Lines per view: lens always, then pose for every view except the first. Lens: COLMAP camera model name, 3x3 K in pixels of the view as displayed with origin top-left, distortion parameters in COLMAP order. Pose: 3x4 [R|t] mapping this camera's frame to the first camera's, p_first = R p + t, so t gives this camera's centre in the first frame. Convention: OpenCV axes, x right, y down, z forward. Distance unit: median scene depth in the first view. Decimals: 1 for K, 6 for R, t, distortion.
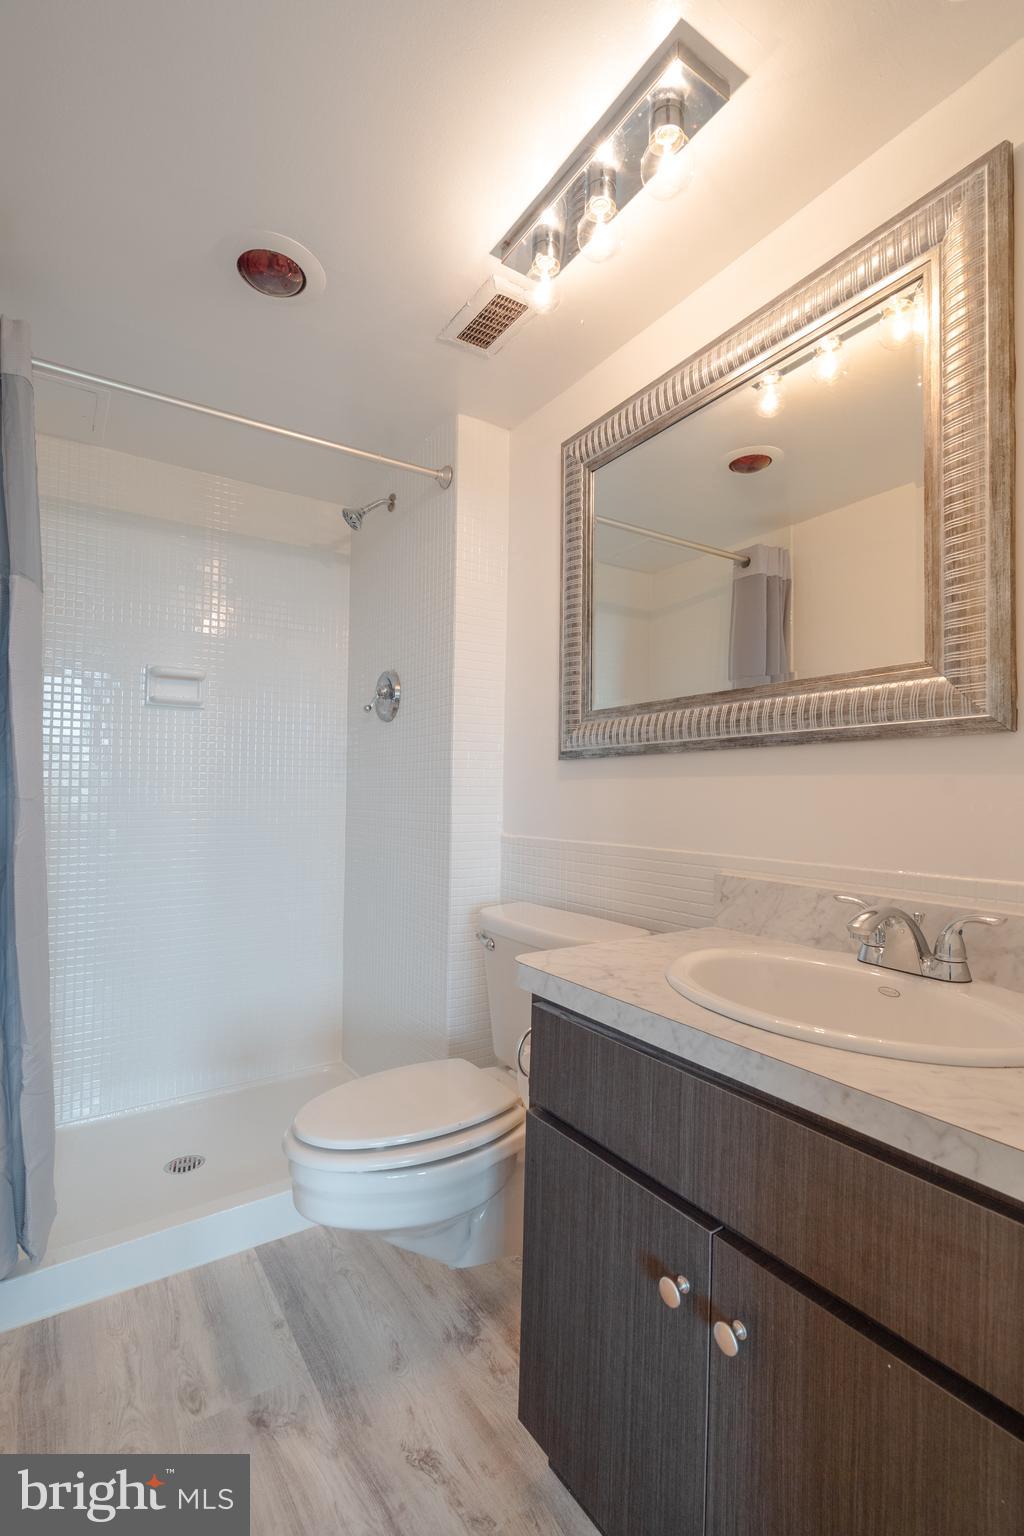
lens RADIAL K [[705.2, 0, 516.1], [0, 705.2, 773.2], [0, 0, 1]] dist [-0.010979, 0.006683]
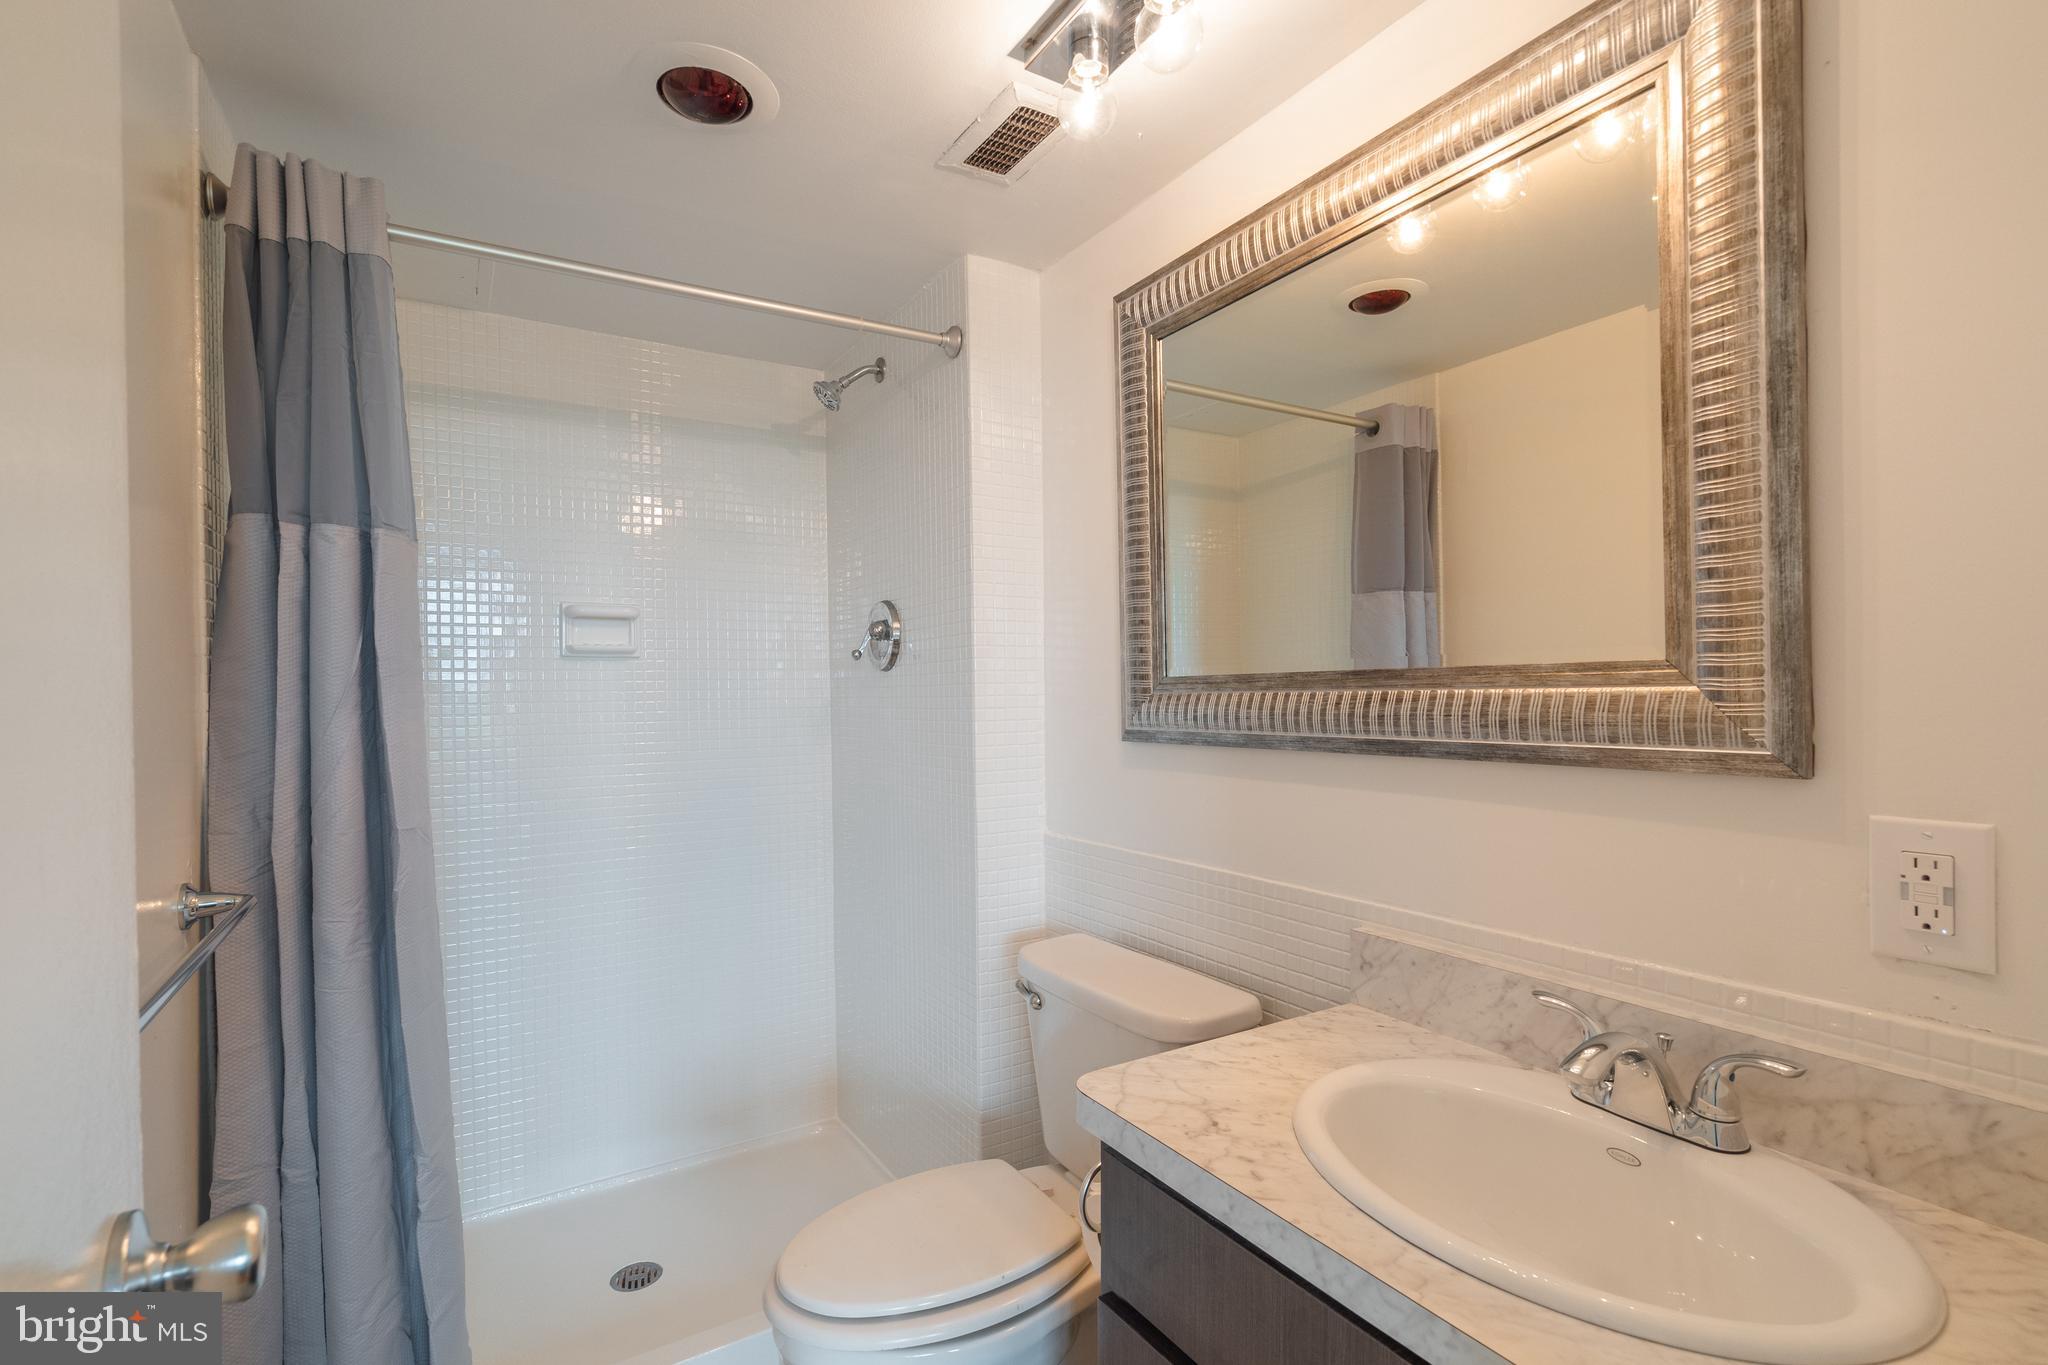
lens RADIAL K [[940.3, 0, 1013.2], [0, 940.3, 694.1], [0, 0, 1]] dist [-0.010979, 0.006683]
pose [[0.998597, -0.028744, -0.044472, -0.009200], [0.029820, 0.999273, 0.023742, -0.124462], [0.043757, -0.025034, 0.998728, 0.046735]]
